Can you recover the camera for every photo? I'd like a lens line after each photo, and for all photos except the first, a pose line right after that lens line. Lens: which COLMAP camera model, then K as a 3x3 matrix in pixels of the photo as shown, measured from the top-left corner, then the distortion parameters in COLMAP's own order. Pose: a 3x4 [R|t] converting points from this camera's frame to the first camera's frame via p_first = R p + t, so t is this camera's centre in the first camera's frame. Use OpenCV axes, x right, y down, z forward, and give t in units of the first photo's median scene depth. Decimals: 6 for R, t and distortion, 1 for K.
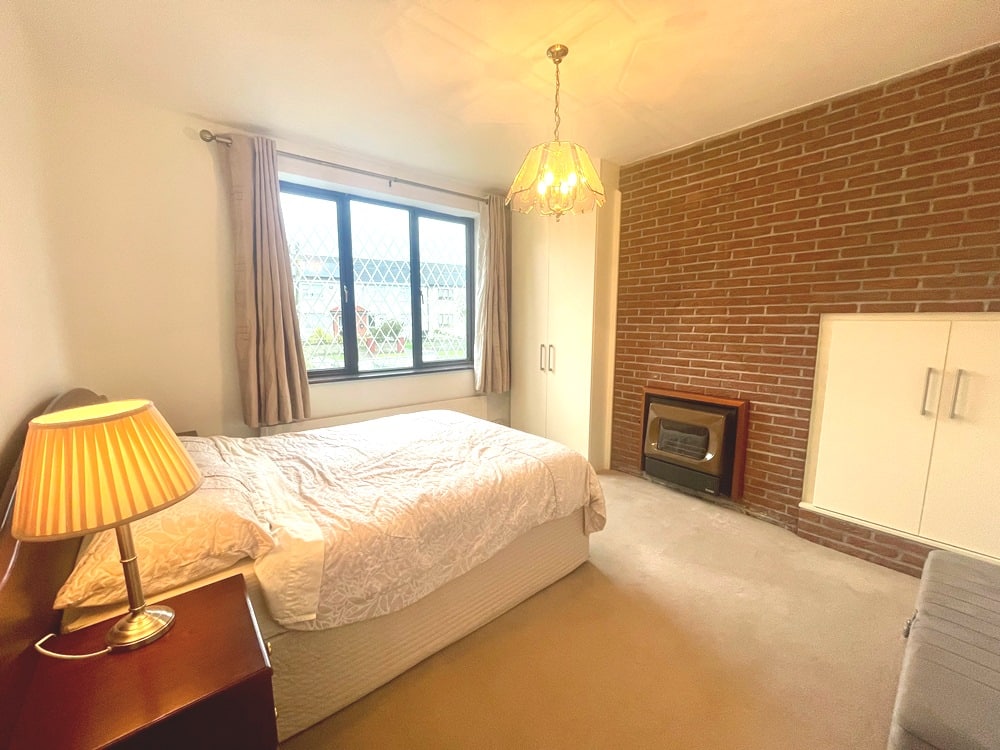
lens RADIAL K [[405.4, 0, 499.0], [0, 405.4, 376.1], [0, 0, 1]] dist [-0.002007, -0.000276]
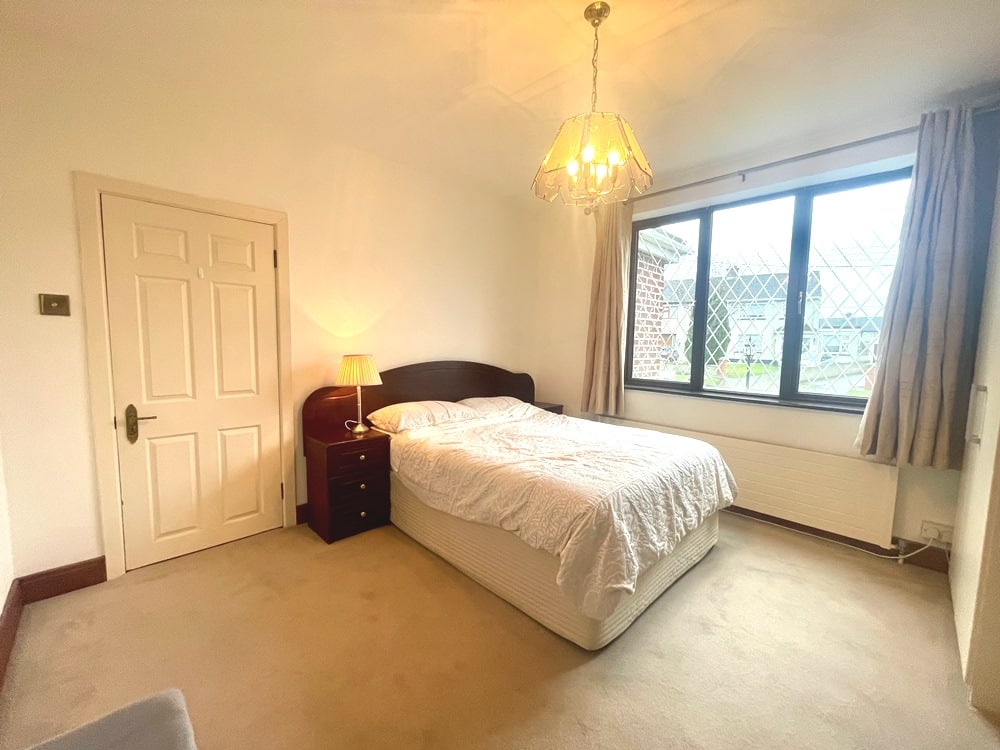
lens RADIAL K [[405.4, 0, 499.0], [0, 405.4, 376.1], [0, 0, 1]] dist [-0.002007, -0.000276]
pose [[0.076017, 0.090755, -0.992968, 0.910287], [-0.154710, 0.984863, 0.078170, -0.068498], [0.985031, 0.147679, 0.088907, 0.725617]]
